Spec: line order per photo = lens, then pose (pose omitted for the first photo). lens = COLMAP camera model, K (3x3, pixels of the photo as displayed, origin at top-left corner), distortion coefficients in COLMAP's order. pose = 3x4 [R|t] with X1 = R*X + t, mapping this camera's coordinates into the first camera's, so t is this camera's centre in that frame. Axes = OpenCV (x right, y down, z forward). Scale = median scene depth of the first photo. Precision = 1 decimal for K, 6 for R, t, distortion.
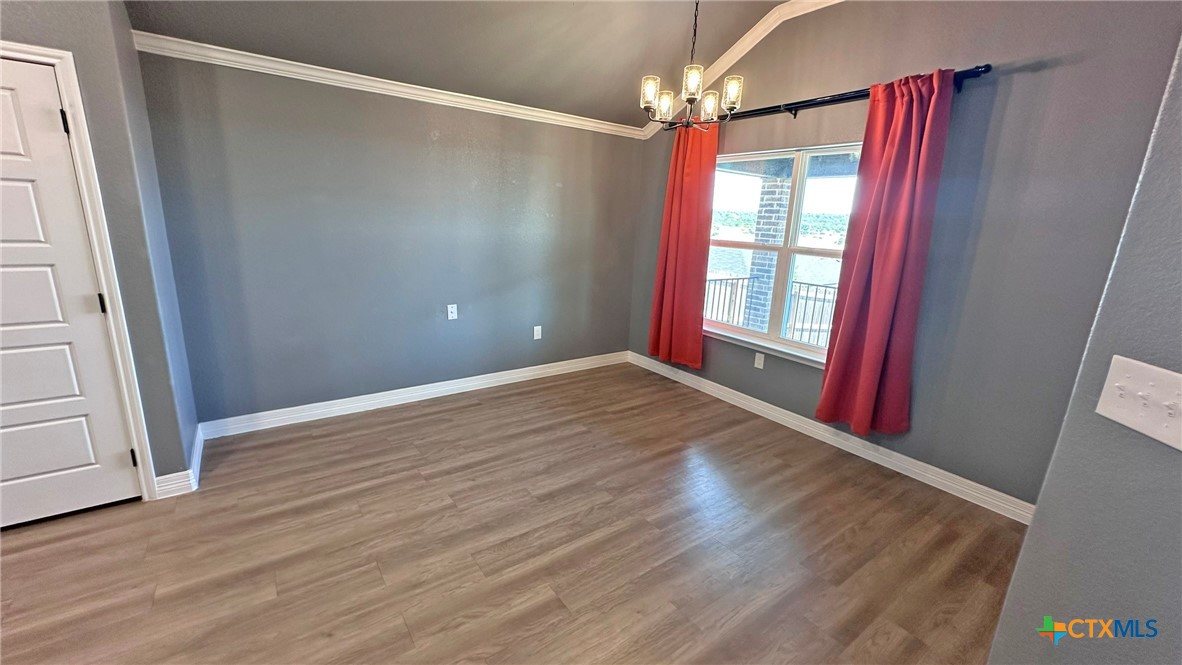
lens RADIAL K [[472.3, 0, 589.6], [0, 472.3, 330.8], [0, 0, 1]] dist [-0.000430, 0.000452]
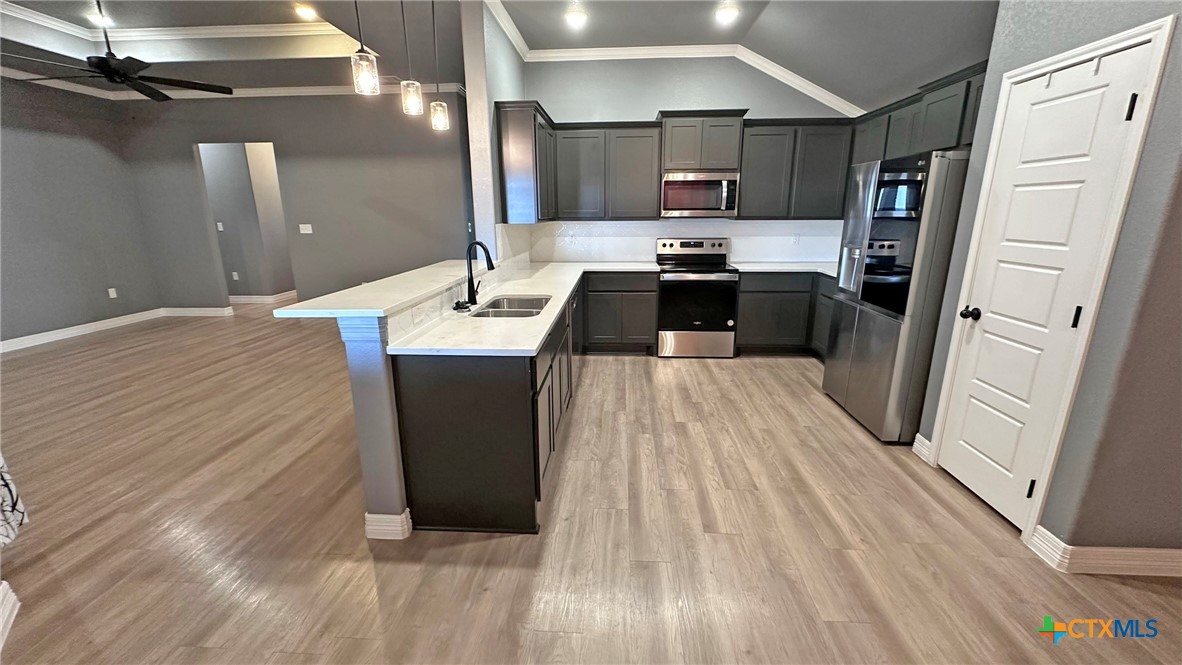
lens RADIAL K [[470.6, 0, 591.0], [0, 470.6, 332.5], [0, 0, 1]] dist [-0.003628, -0.000243]
pose [[-0.637067, 0.153870, -0.755294, 0.113286], [-0.203543, 0.911511, 0.357377, -0.089662], [0.743448, 0.381408, -0.549375, 0.461336]]
